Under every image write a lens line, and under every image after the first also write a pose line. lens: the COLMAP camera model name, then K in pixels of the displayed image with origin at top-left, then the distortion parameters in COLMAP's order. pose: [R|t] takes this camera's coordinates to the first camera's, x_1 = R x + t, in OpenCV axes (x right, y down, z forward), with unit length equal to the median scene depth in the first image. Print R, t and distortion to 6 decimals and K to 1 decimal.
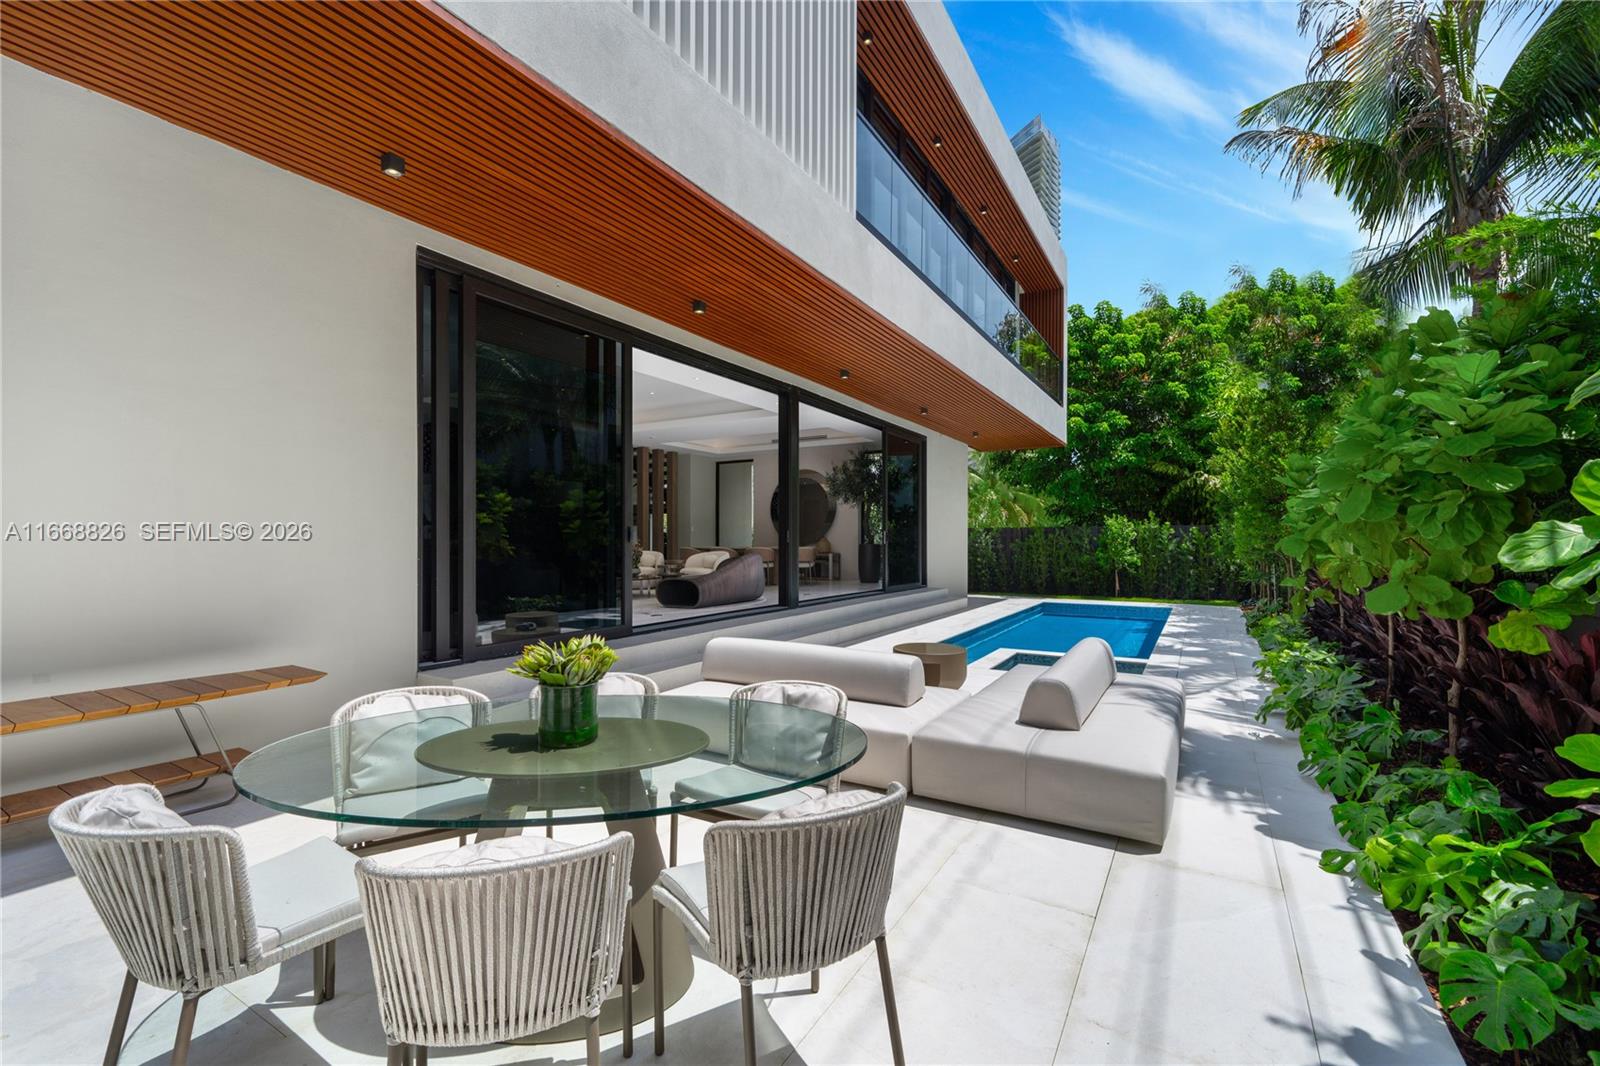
lens RADIAL K [[688.0, 0, 789.6], [0, 688.0, 535.0], [0, 0, 1]] dist [0.000546, 0.000490]
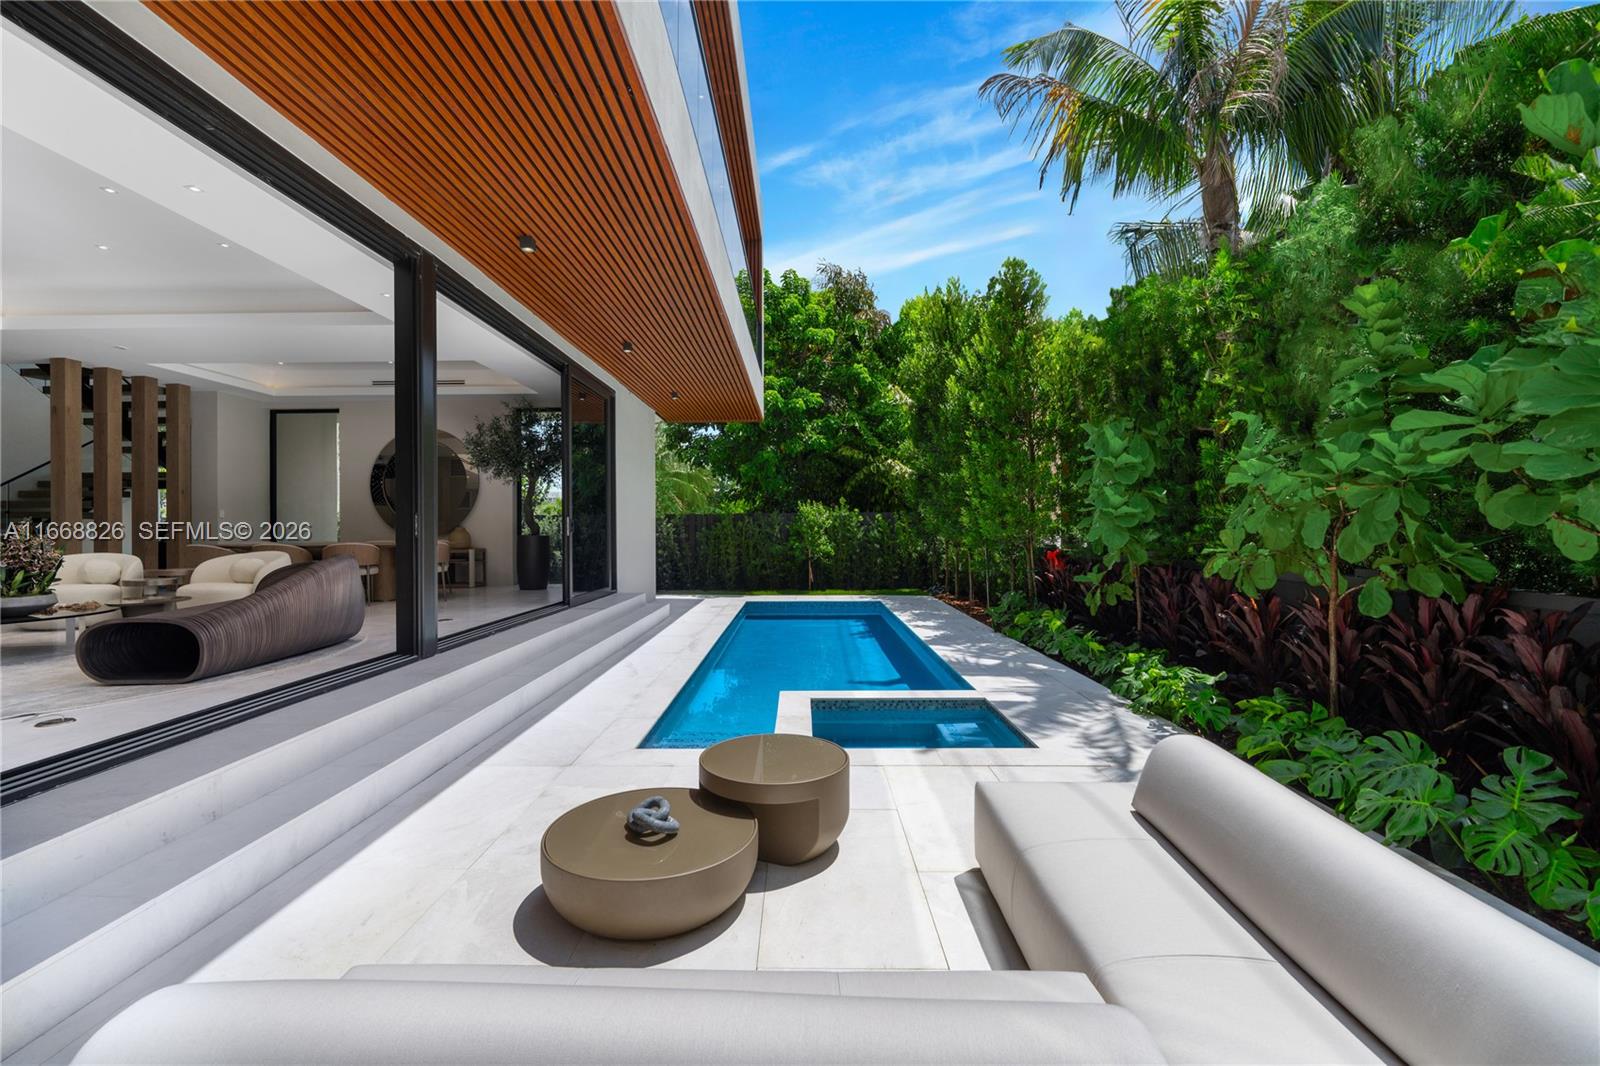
lens RADIAL K [[688.0, 0, 789.6], [0, 688.0, 535.0], [0, 0, 1]] dist [0.000546, 0.000490]
pose [[0.865653, -0.010123, 0.500542, -0.010639], [0.001198, 0.999835, 0.018148, -0.000177], [-0.500643, -0.015111, 0.865522, 0.219352]]
